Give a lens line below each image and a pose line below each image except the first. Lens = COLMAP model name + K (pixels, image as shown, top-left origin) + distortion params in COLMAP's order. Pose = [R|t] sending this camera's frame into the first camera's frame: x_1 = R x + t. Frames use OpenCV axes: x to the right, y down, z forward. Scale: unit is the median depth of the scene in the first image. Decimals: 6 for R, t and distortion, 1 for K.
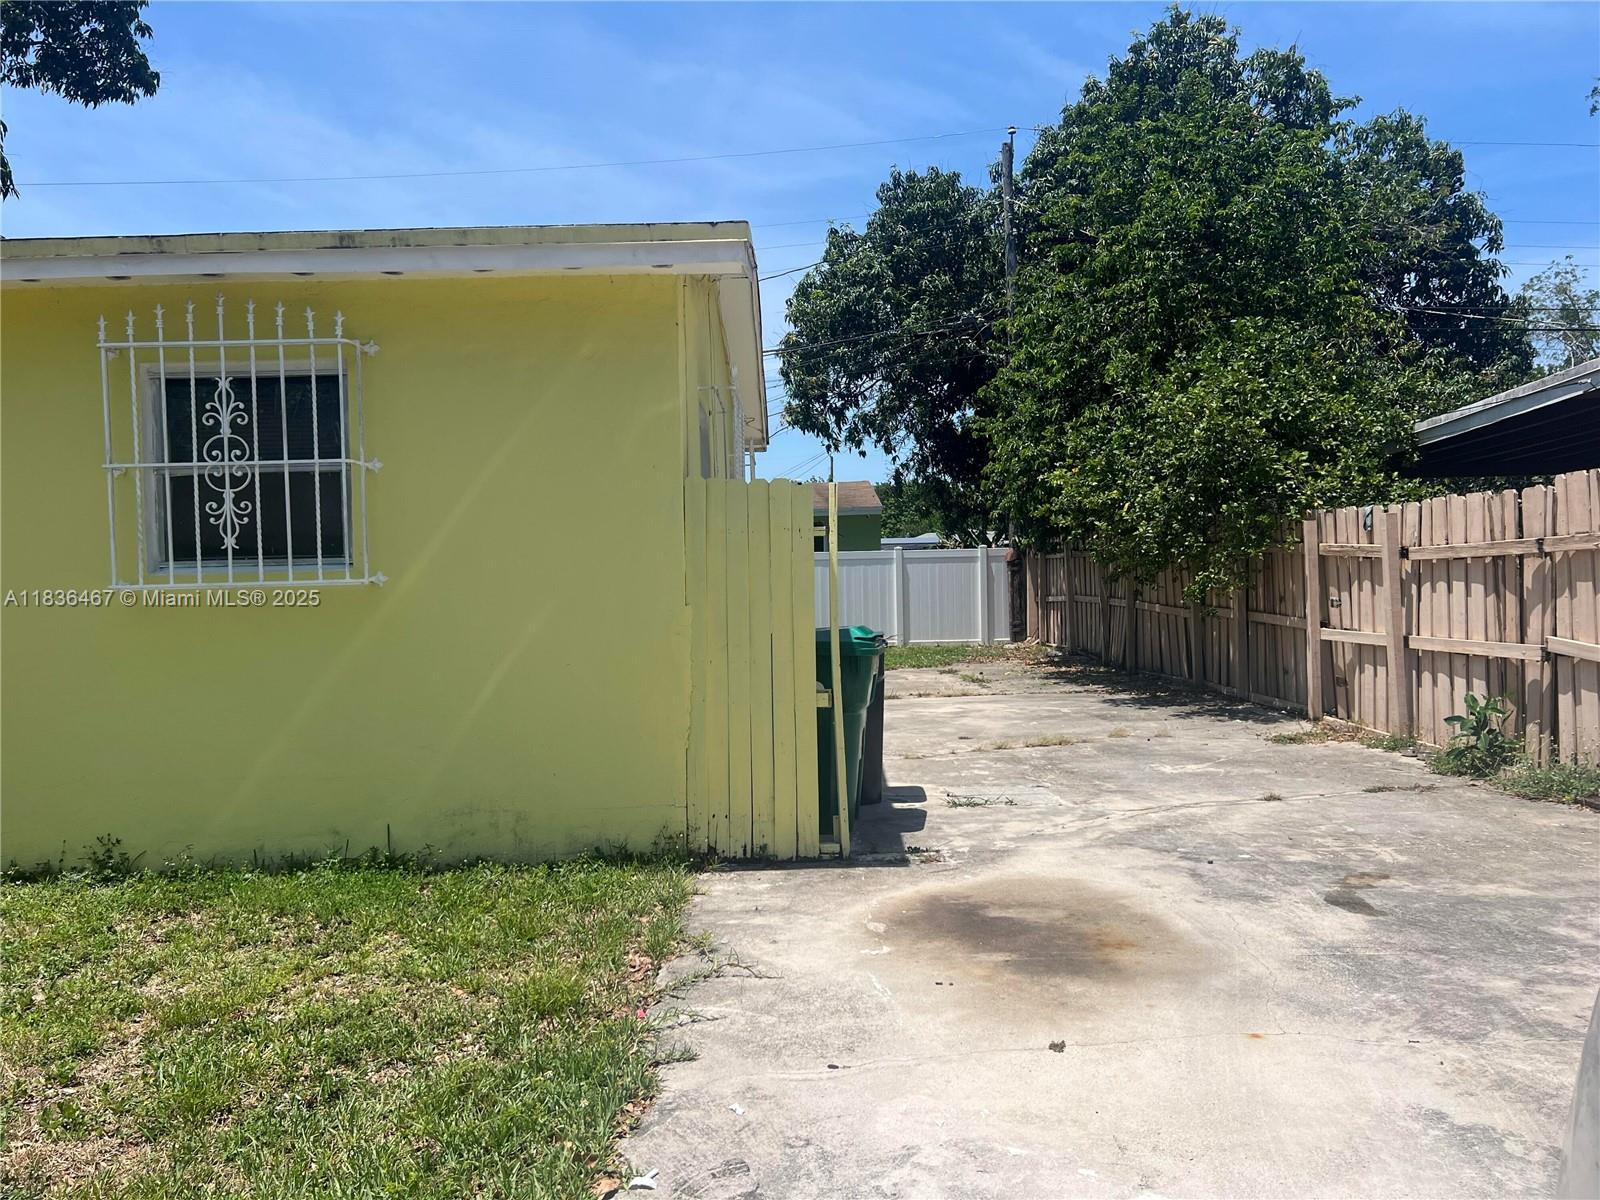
lens RADIAL K [[1216.3, 0, 802.2], [0, 1216.3, 605.6], [0, 0, 1]] dist [0.030310, -0.039233]
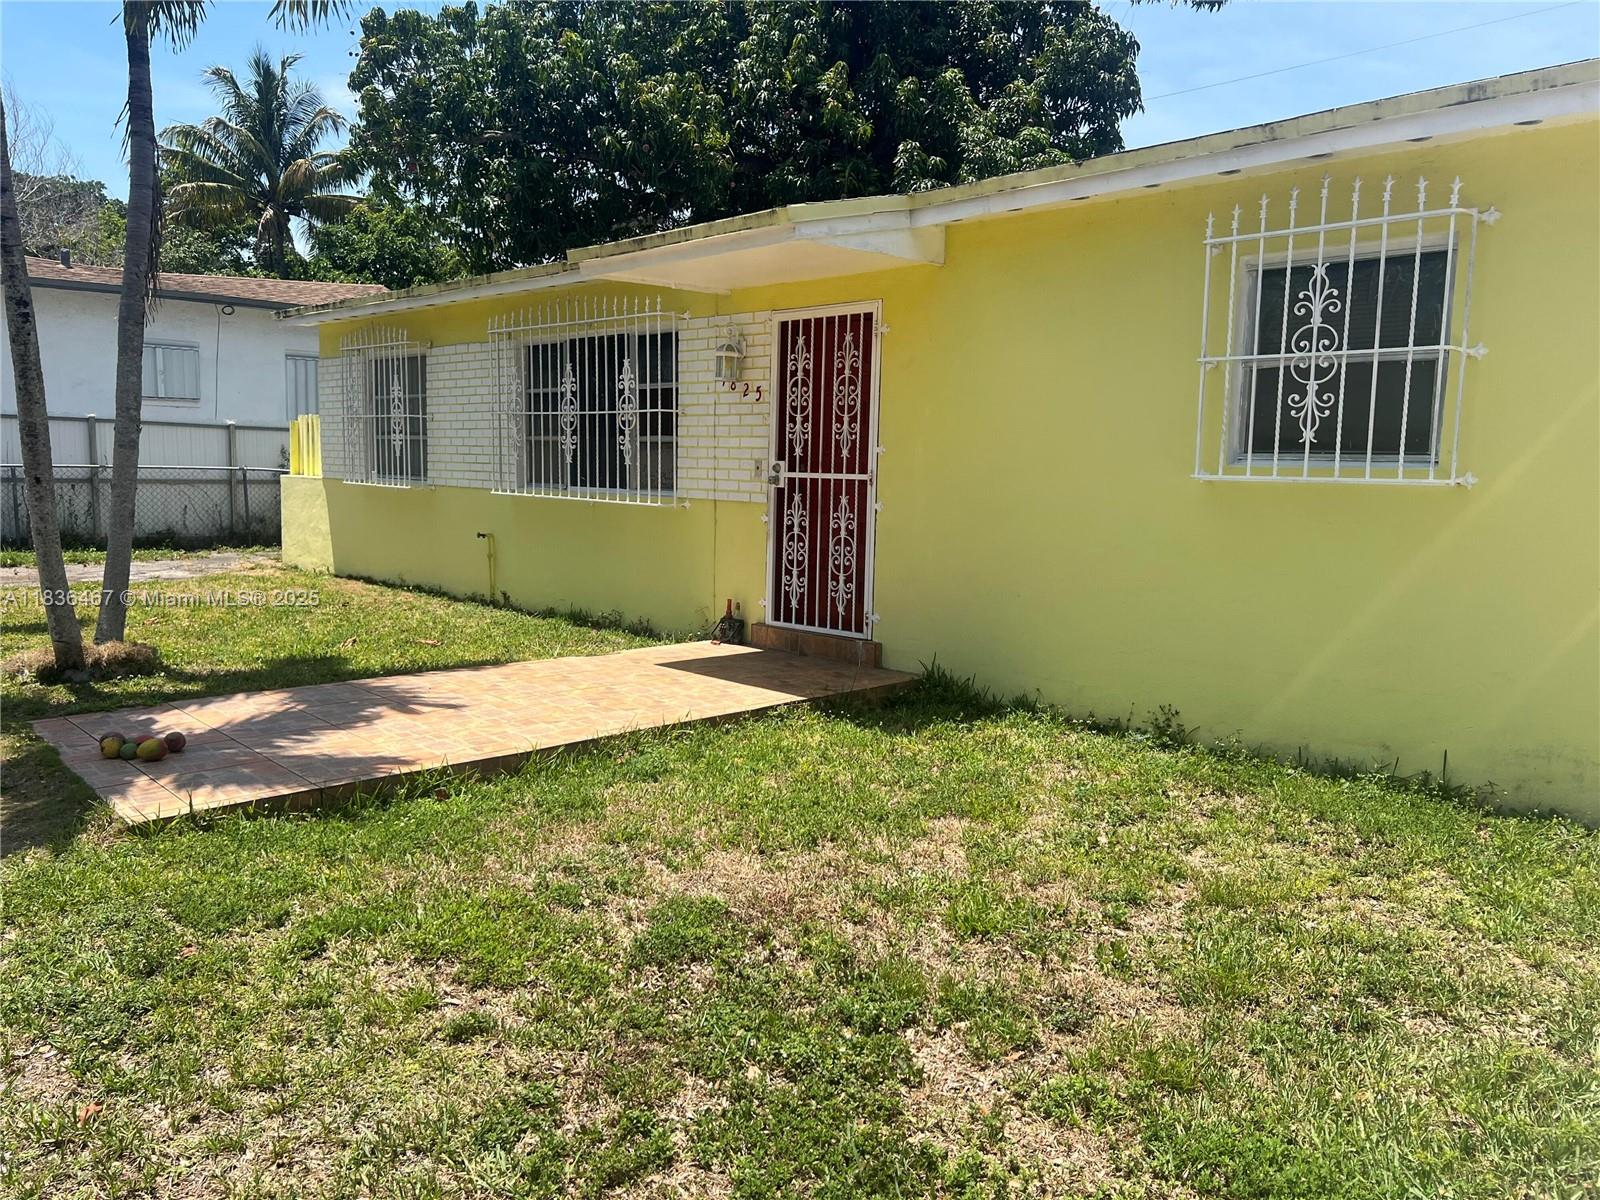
lens RADIAL K [[1216.3, 0, 808.9], [0, 1216.3, 606.5], [0, 0, 1]] dist [0.030310, -0.039233]
pose [[0.687120, 0.122056, -0.716218, -0.025467], [-0.057549, 0.991834, 0.113815, -0.004517], [0.724261, -0.036986, 0.688533, 0.030399]]
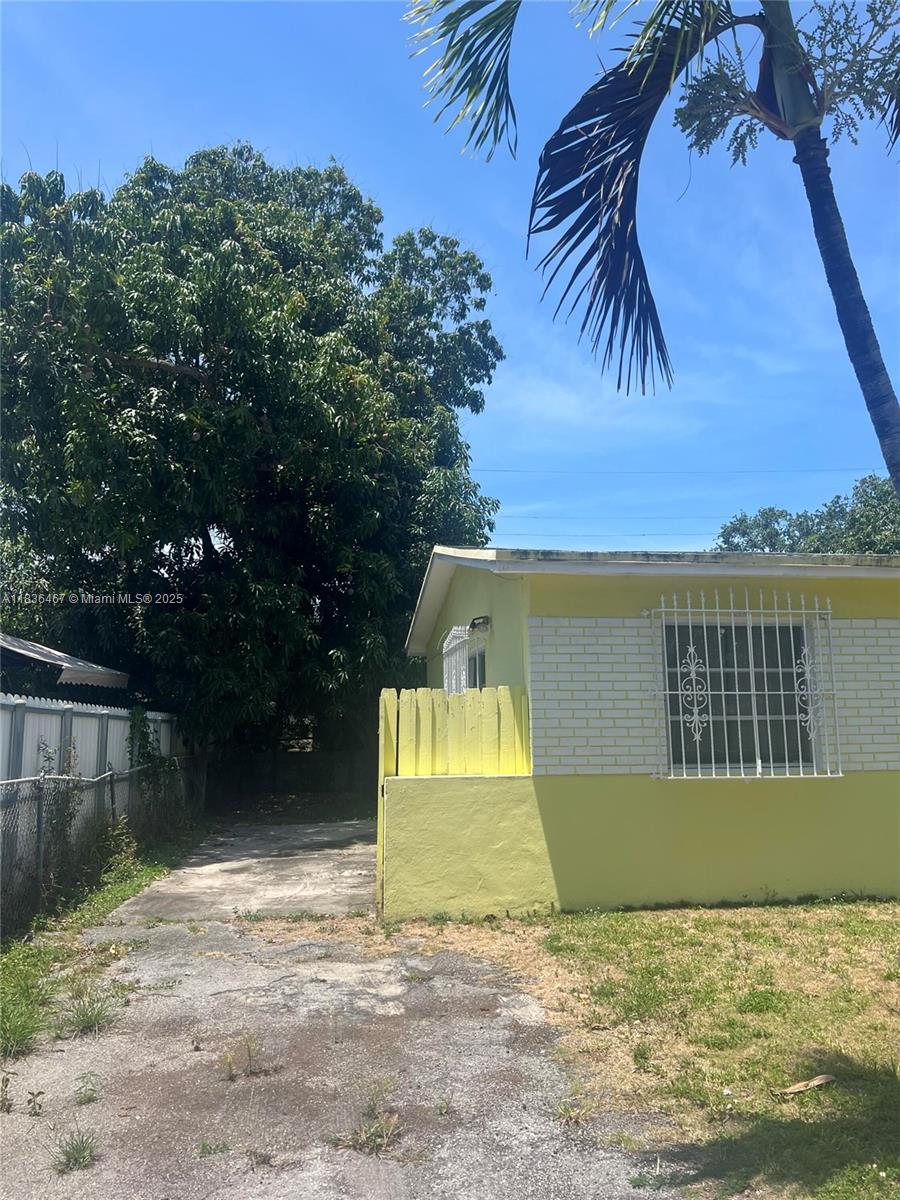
lens RADIAL K [[912.2, 0, 454.2], [0, 912.2, 587.8], [0, 0, 1]] dist [0.030310, -0.039233]
pose [[0.991826, 0.027565, 0.124585, -2.802260], [-0.005770, 0.985078, -0.172012, 0.033490], [-0.127467, 0.169887, 0.977185, -0.329255]]
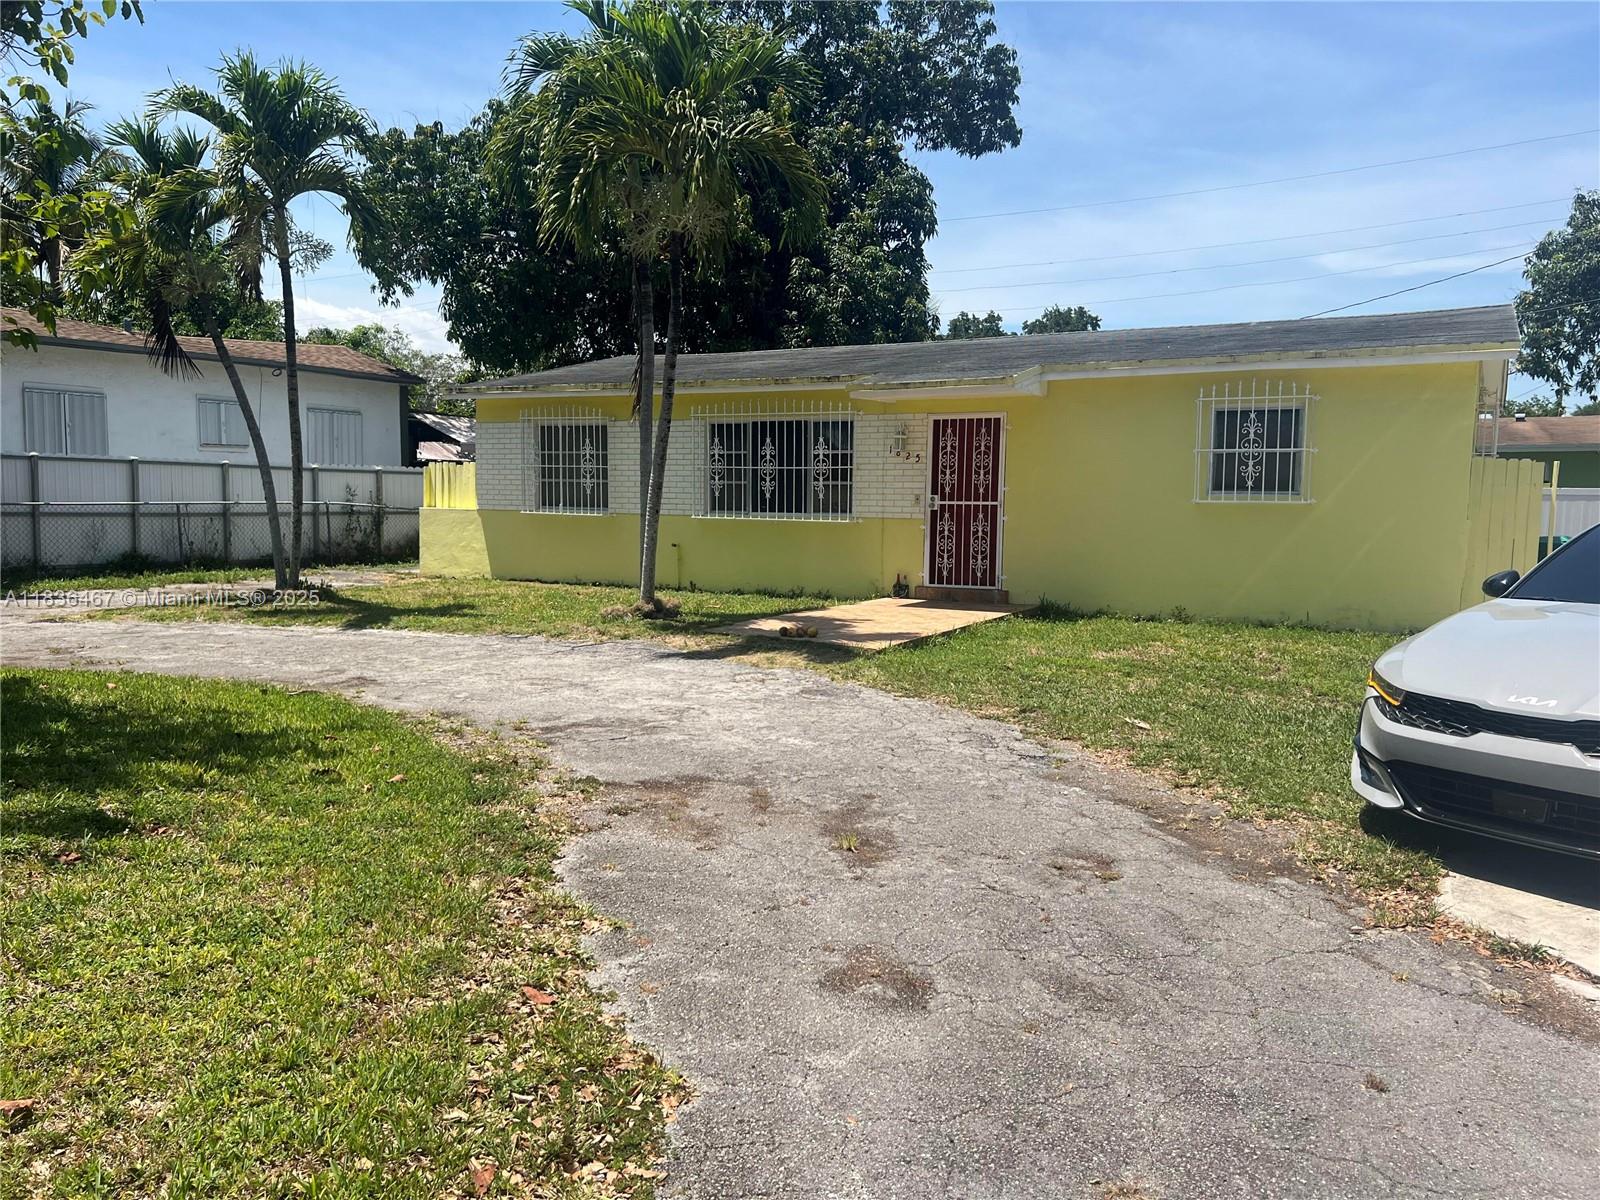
lens RADIAL K [[1216.3, 0, 799.9], [0, 1216.3, 606.0], [0, 0, 1]] dist [0.030310, -0.039233]
pose [[0.864969, 0.077992, -0.495727, -0.036802], [-0.043877, 0.995820, 0.080113, 0.032019], [0.499903, -0.047545, 0.864775, -1.464041]]
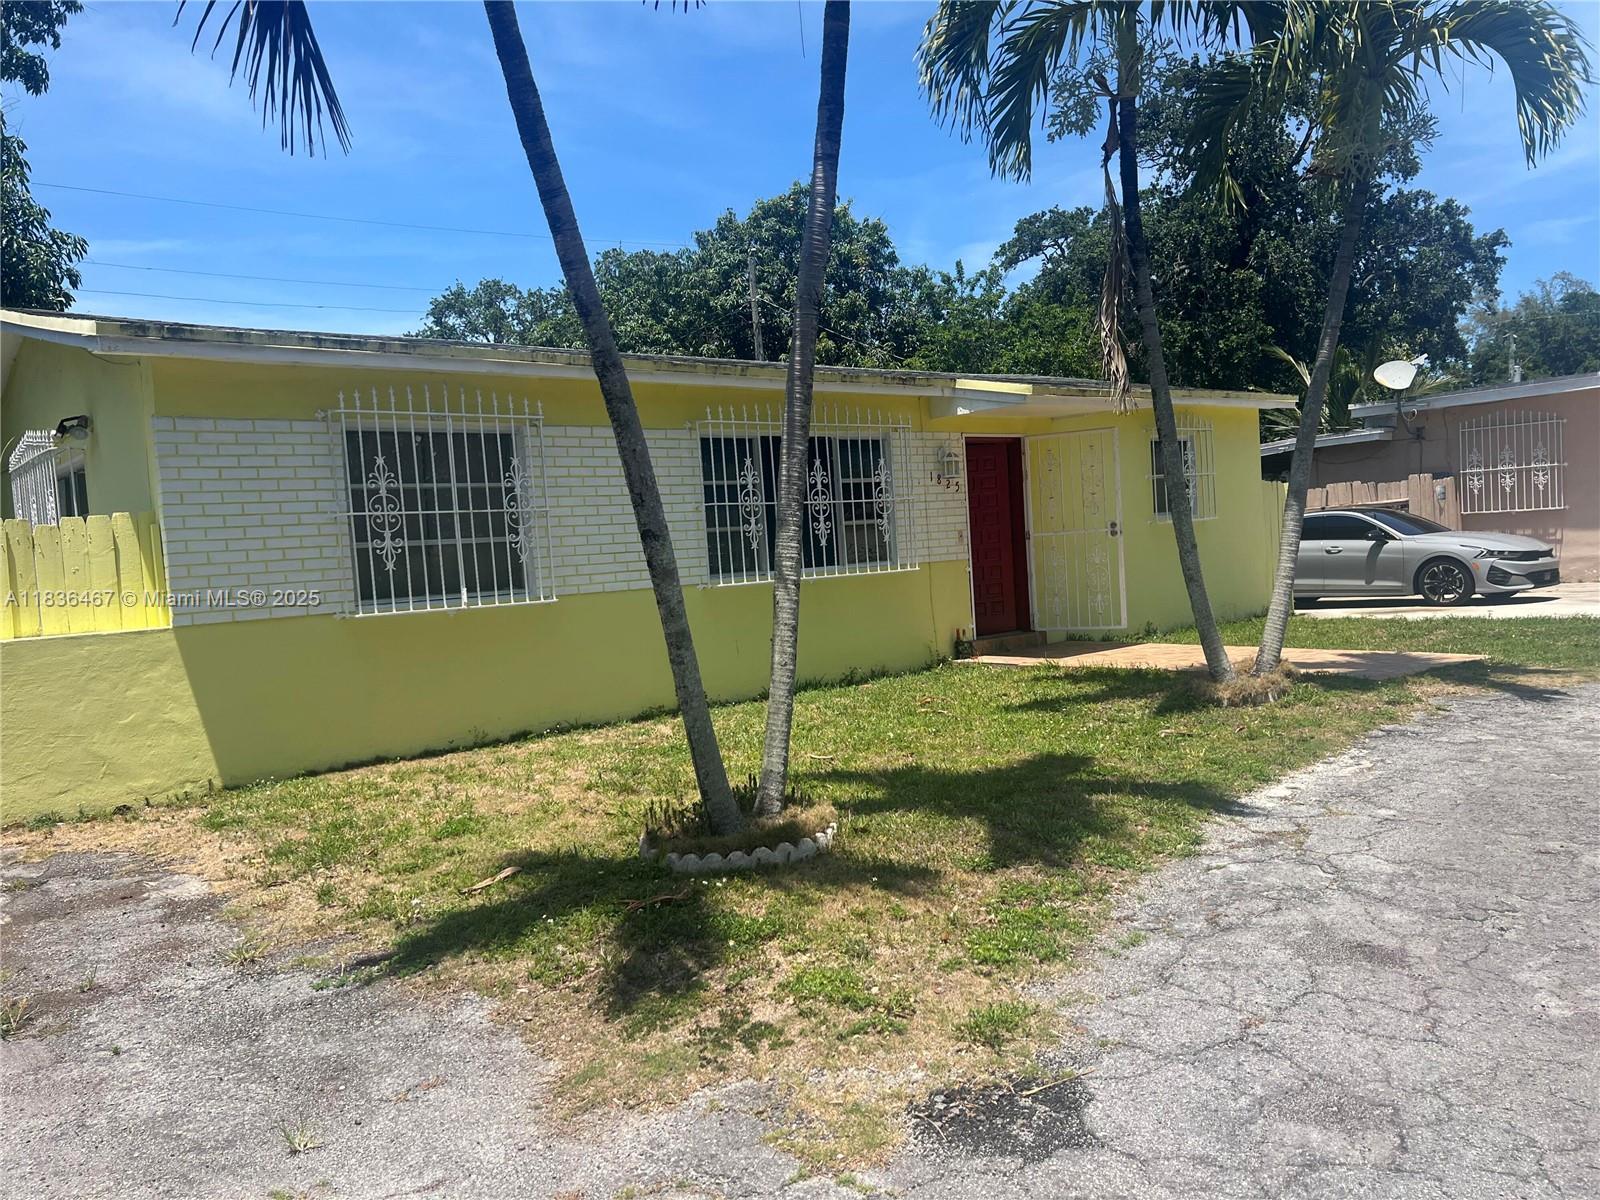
lens RADIAL K [[1216.3, 0, 805.2], [0, 1216.3, 608.9], [0, 0, 1]] dist [0.030310, -0.039233]
pose [[0.765757, -0.061132, 0.640218, -2.849532], [0.059215, 0.997945, 0.024464, 0.062554], [-0.640399, 0.019177, 0.767803, -0.504698]]
